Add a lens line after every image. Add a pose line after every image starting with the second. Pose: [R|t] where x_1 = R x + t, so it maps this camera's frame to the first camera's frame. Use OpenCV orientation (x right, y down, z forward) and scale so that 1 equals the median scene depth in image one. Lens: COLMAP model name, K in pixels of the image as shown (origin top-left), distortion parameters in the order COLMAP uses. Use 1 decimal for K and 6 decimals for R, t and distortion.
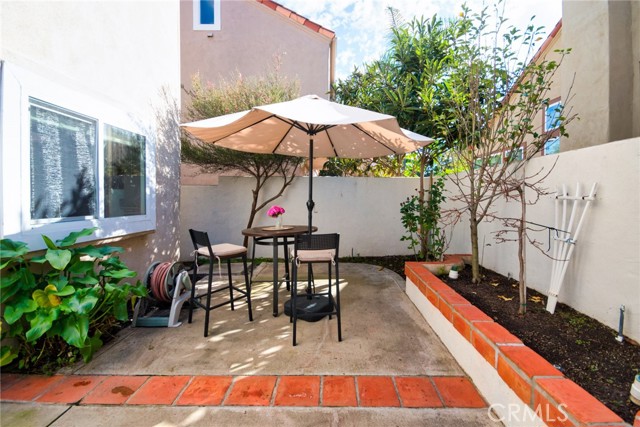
lens RADIAL K [[289.6, 0, 333.0], [0, 289.6, 204.9], [0, 0, 1]] dist [-0.000270, -0.000192]
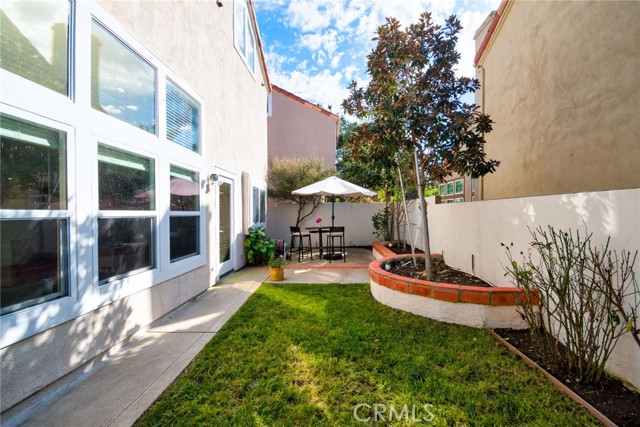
lens RADIAL K [[285.8, 0, 321.1], [0, 285.8, 216.0], [0, 0, 1]] dist [-0.001185, -0.000819]
pose [[0.998891, -0.010312, -0.045939, -0.067322], [0.009713, 0.999865, -0.013240, 0.021156], [0.046069, 0.012779, 0.998857, -1.607632]]
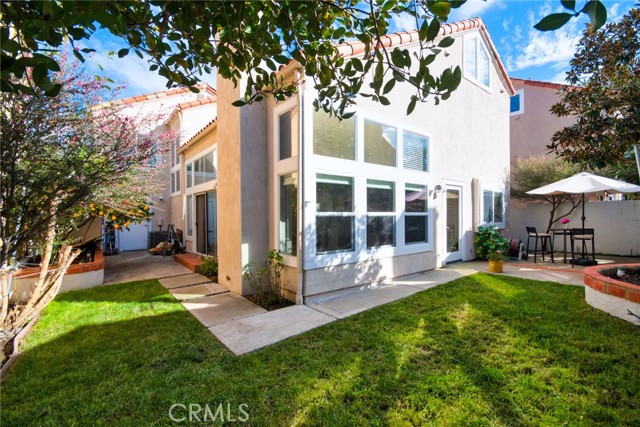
lens RADIAL K [[287.8, 0, 336.4], [0, 287.8, 213.9], [0, 0, 1]] dist [-0.001700, -0.000166]
pose [[0.632849, -0.012230, -0.774179, 0.463008], [-0.009991, 0.999663, -0.023960, 0.040840], [0.774211, 0.022898, 0.632513, -2.030709]]
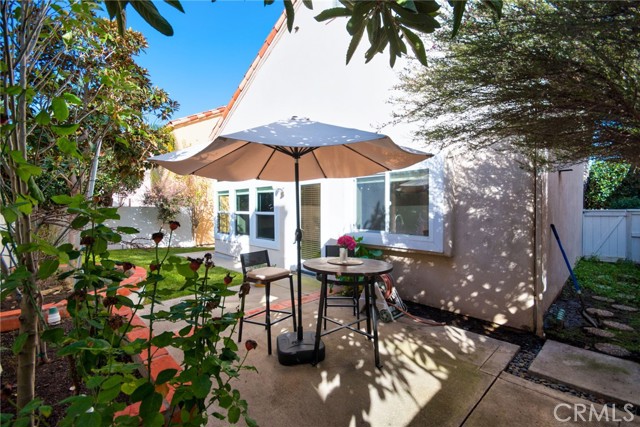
lens RADIAL K [[288.3, 0, 319.2], [0, 288.3, 208.4], [0, 0, 1]] dist [0.000832, 0.000021]
pose [[-0.732178, -0.000723, -0.681113, 0.502437], [-0.017650, 0.999684, 0.017912, -0.100608], [0.680885, 0.025136, -0.731959, 1.739077]]
